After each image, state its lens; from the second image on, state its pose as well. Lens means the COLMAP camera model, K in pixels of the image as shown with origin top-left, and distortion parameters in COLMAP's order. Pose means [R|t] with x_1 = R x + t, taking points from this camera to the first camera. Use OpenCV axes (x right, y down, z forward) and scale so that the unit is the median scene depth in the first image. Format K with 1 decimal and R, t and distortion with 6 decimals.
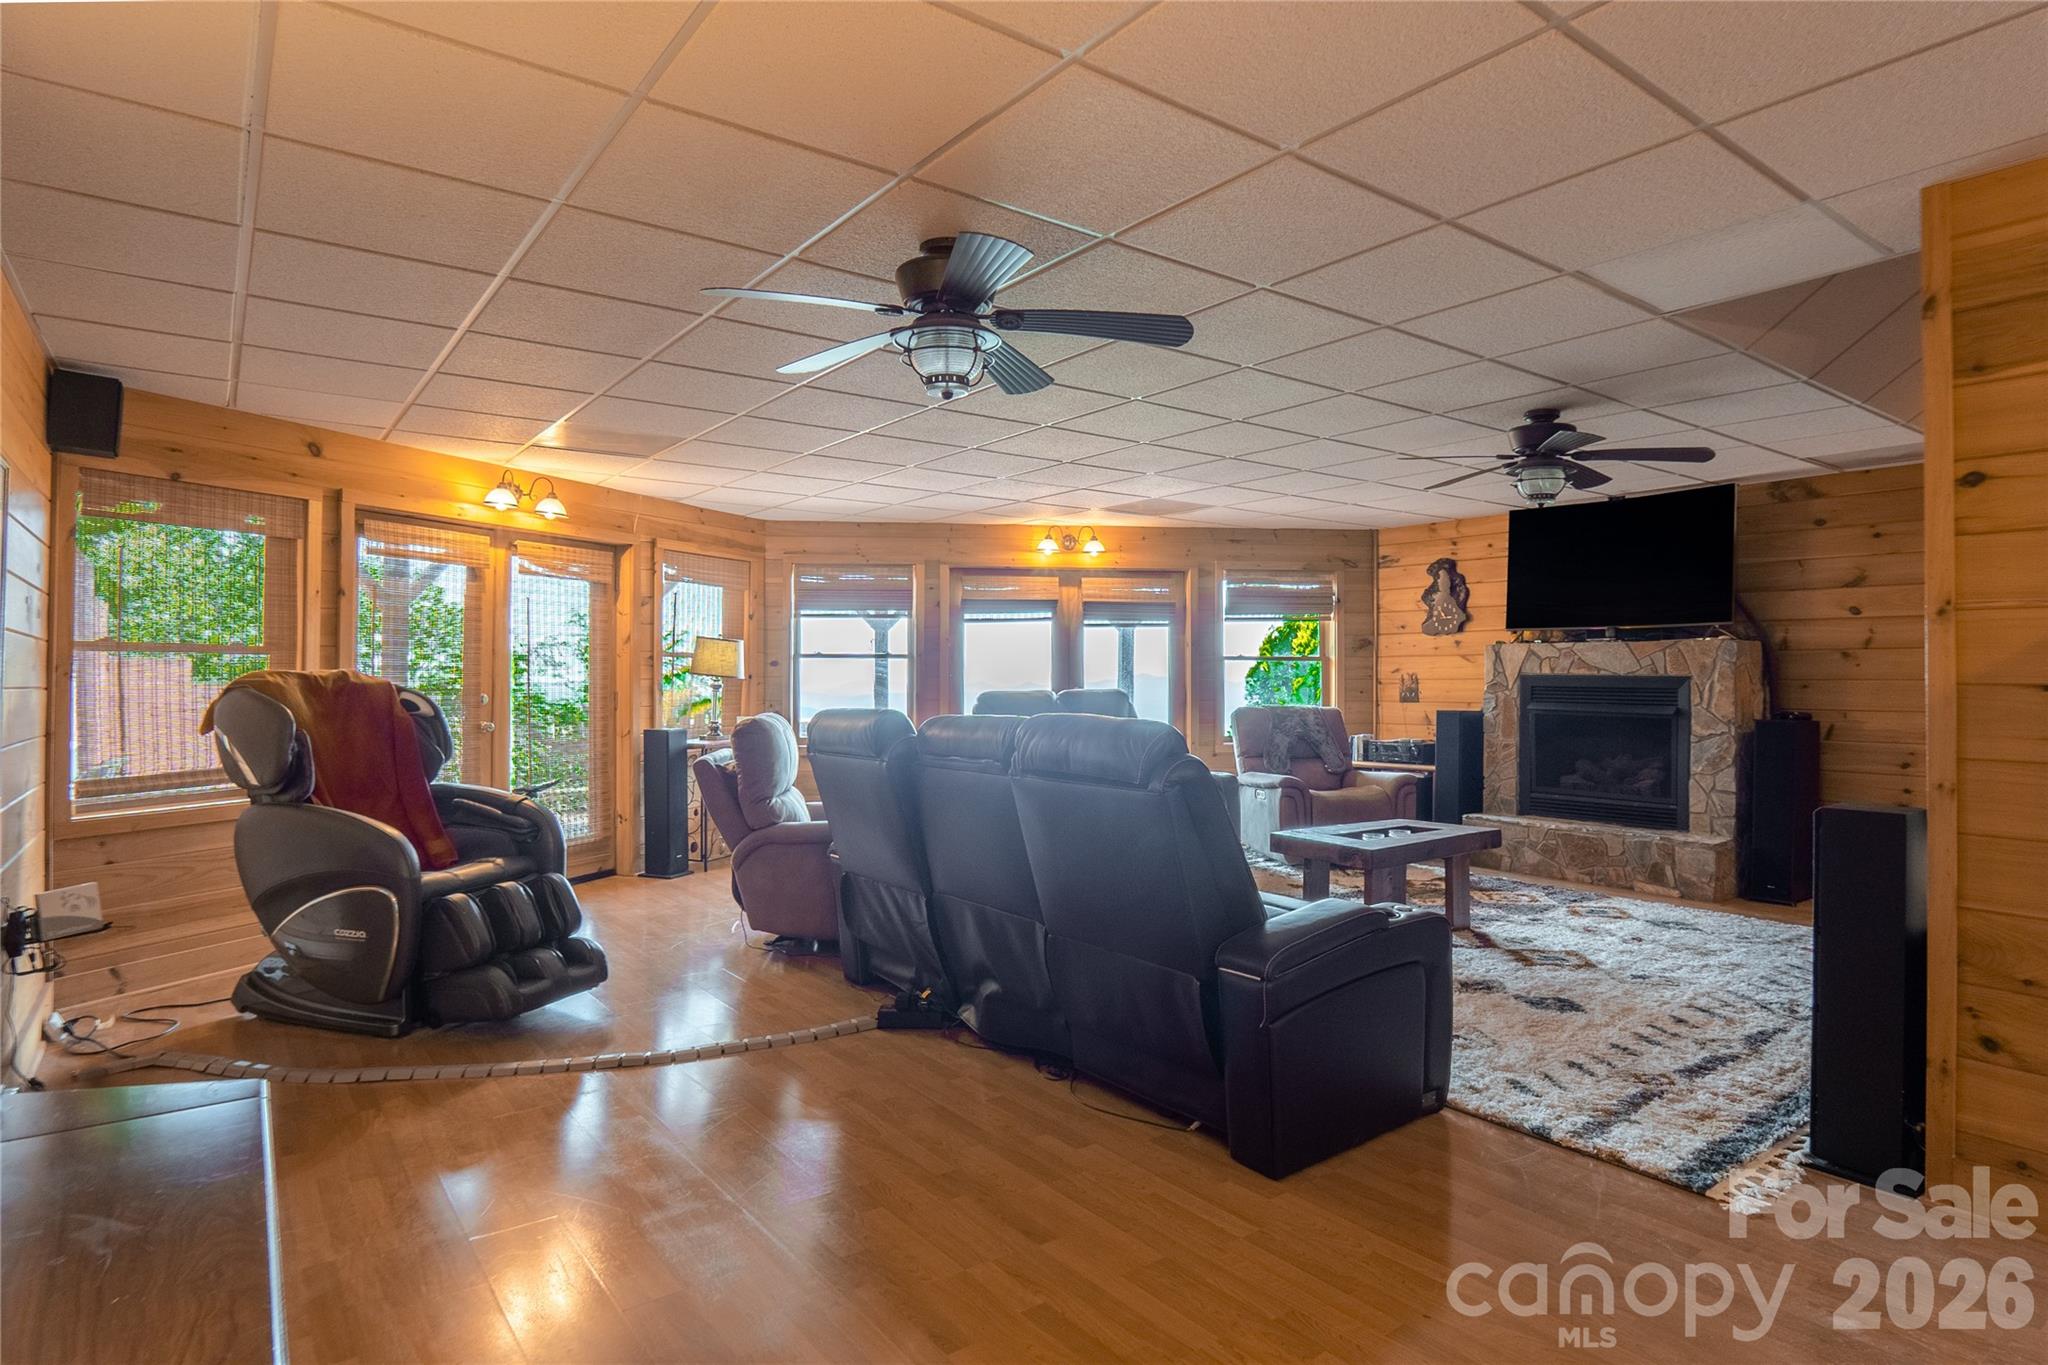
lens RADIAL K [[1106.8, 0, 1036.1], [0, 1106.8, 680.3], [0, 0, 1]] dist [-0.024266, 0.004015]
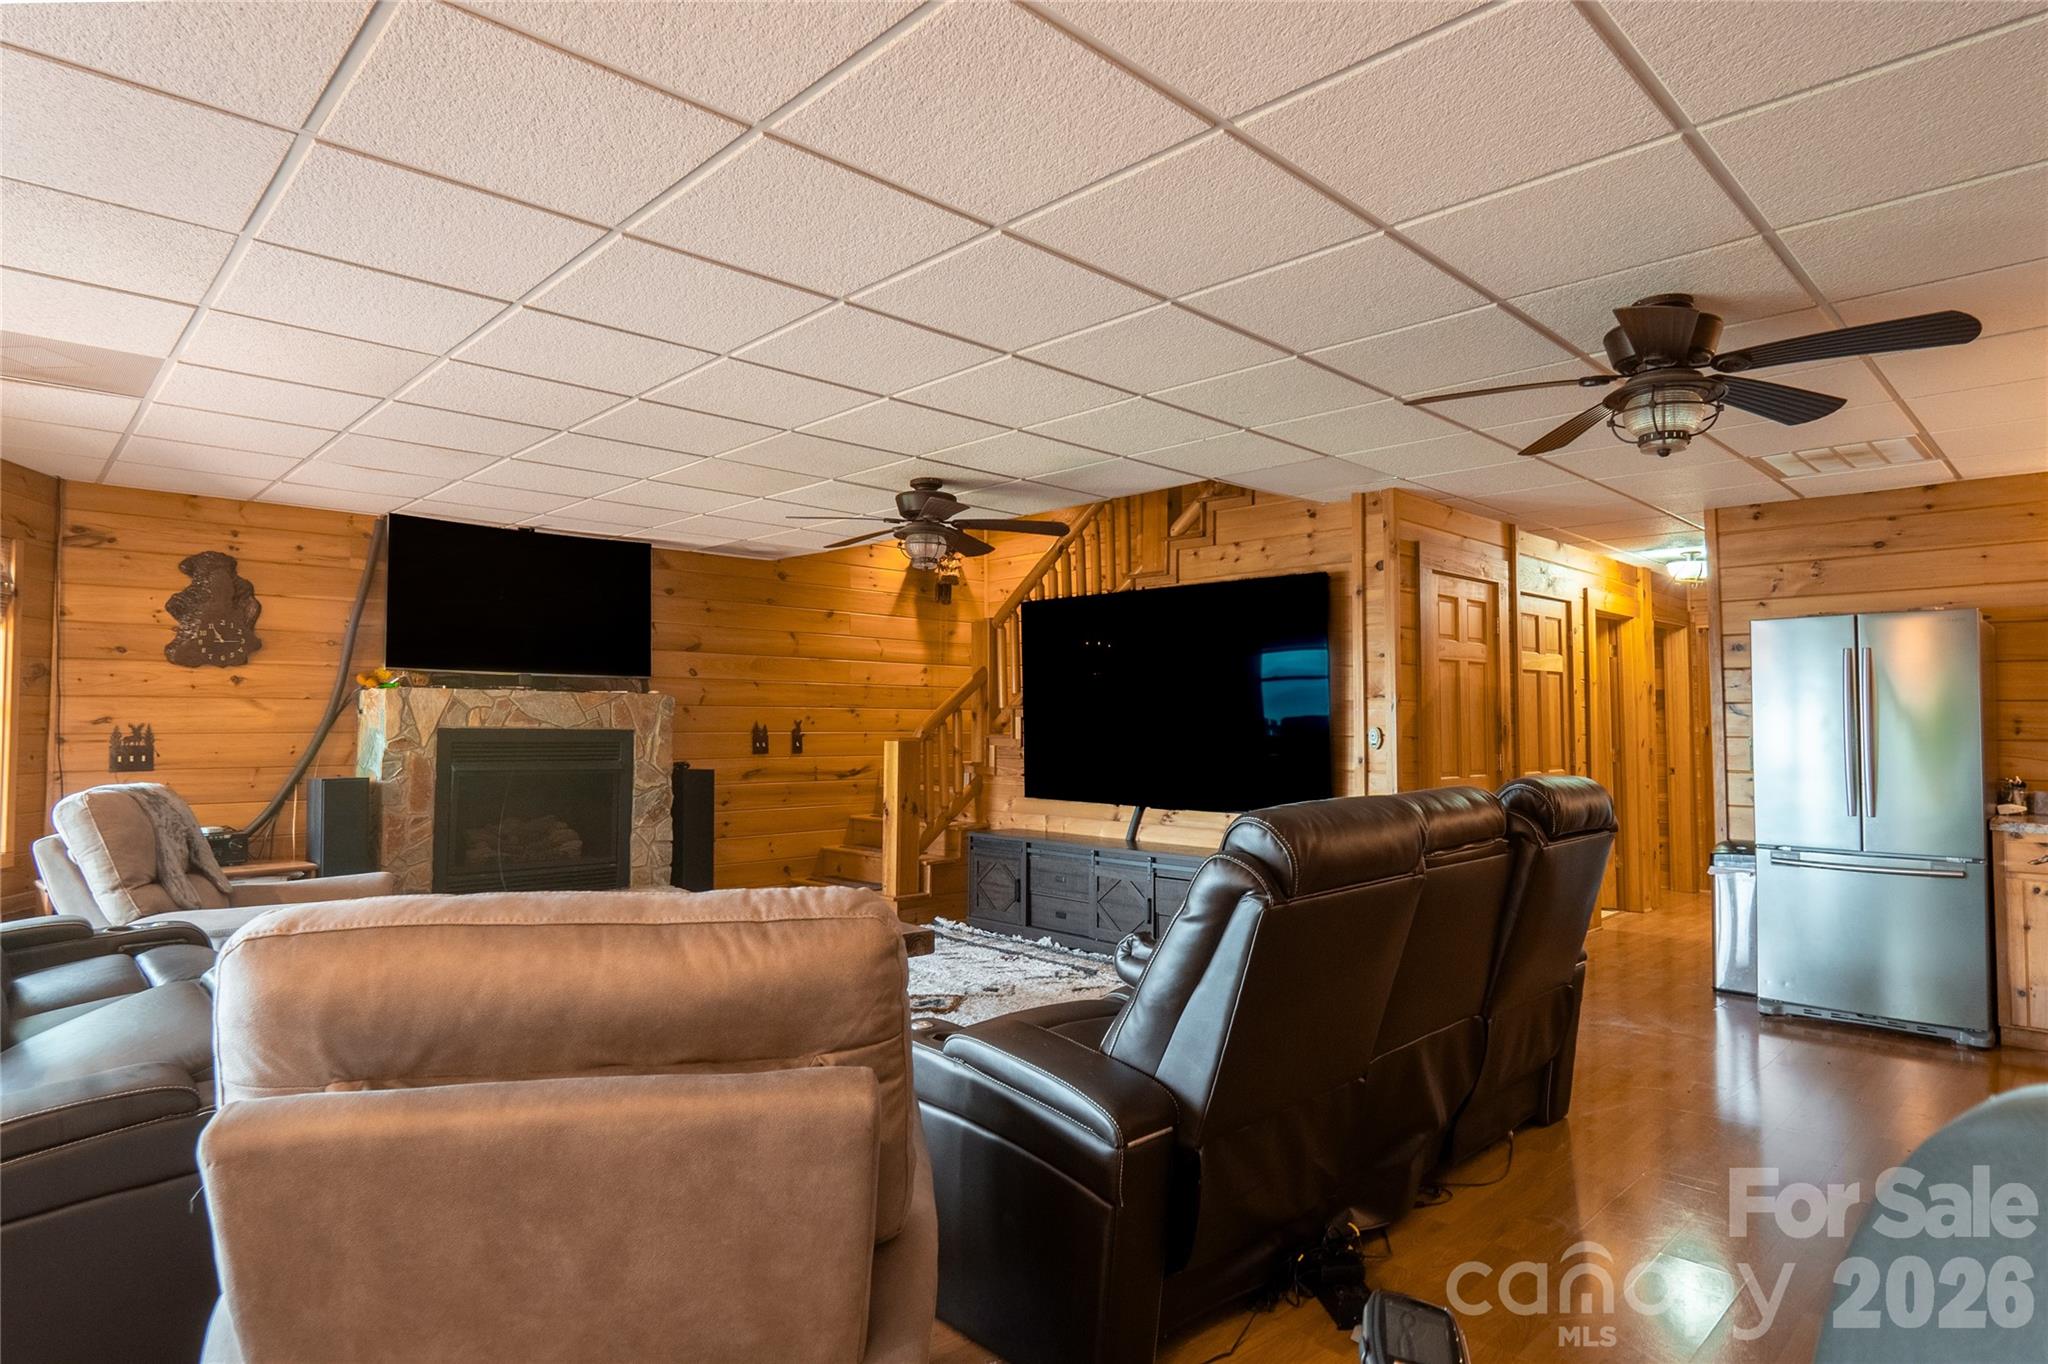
lens RADIAL K [[1106.8, 0, 1030.8], [0, 1106.8, 678.7], [0, 0, 1]] dist [-0.024266, 0.004015]
pose [[-0.122475, 0.037149, 0.991776, -0.398326], [-0.001238, 0.999293, -0.037583, -0.011391], [-0.992471, -0.005831, -0.122343, 0.685188]]
